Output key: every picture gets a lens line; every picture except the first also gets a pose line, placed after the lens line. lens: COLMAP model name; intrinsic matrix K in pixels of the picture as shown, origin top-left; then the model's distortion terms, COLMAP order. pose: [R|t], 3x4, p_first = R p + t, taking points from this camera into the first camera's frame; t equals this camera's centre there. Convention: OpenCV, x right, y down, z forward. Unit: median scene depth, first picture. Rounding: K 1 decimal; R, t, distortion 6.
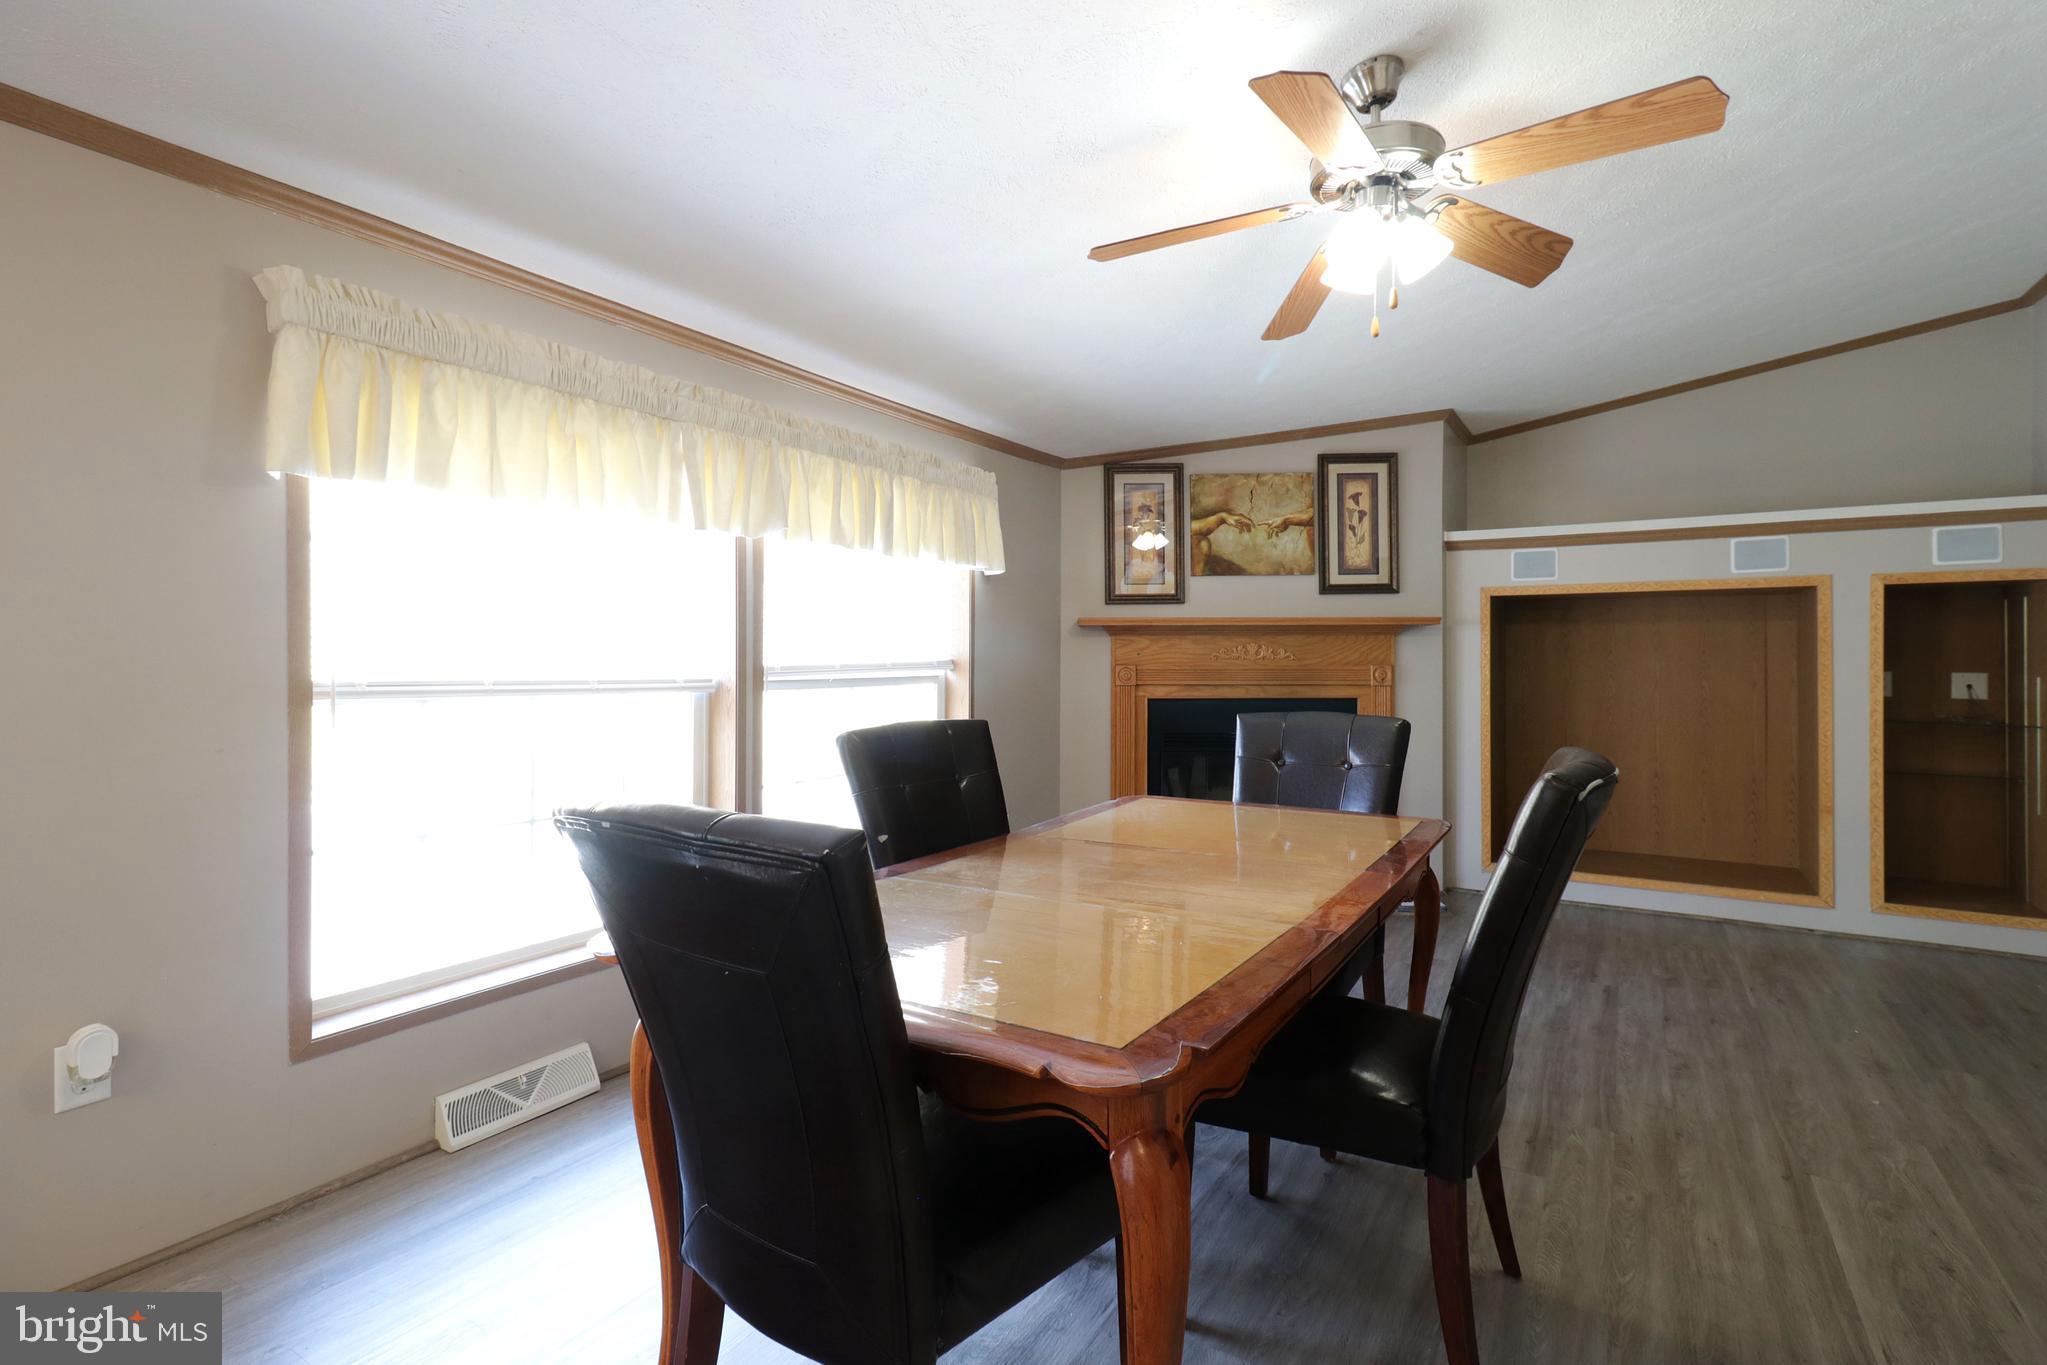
lens RADIAL K [[977.6, 0, 1027.5], [0, 977.6, 673.9], [0, 0, 1]] dist [0.016526, -0.000026]
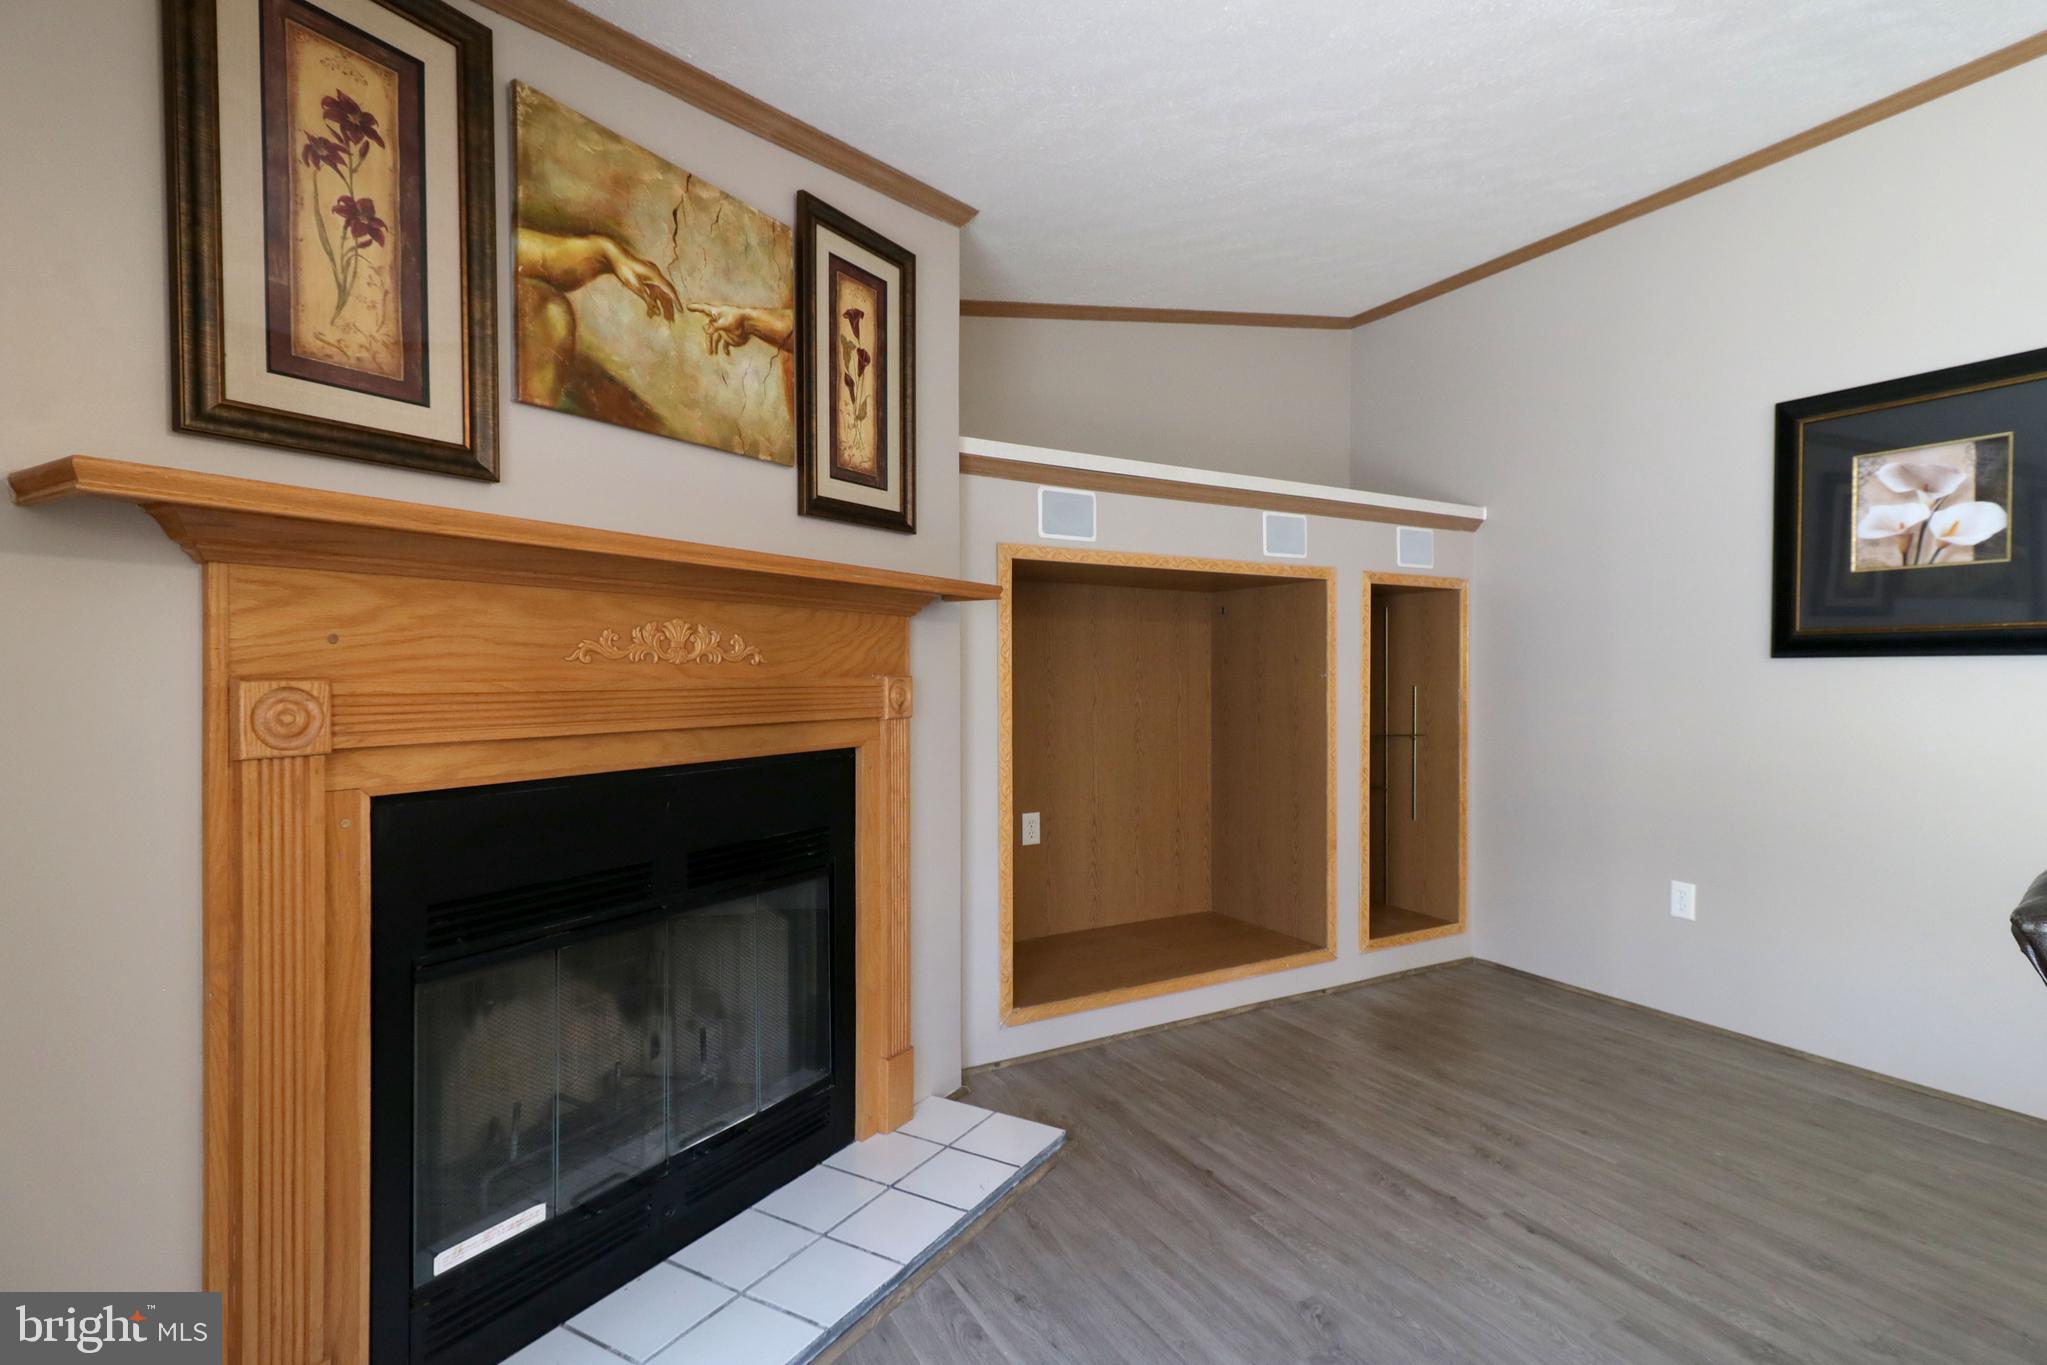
lens RADIAL K [[977.6, 0, 1027.5], [0, 977.6, 673.9], [0, 0, 1]] dist [0.016526, -0.000026]
pose [[0.437906, -0.000067, 0.899021, -0.049808], [0.013943, 0.999880, -0.006718, -0.006019], [-0.898913, 0.015477, 0.437854, 0.719938]]
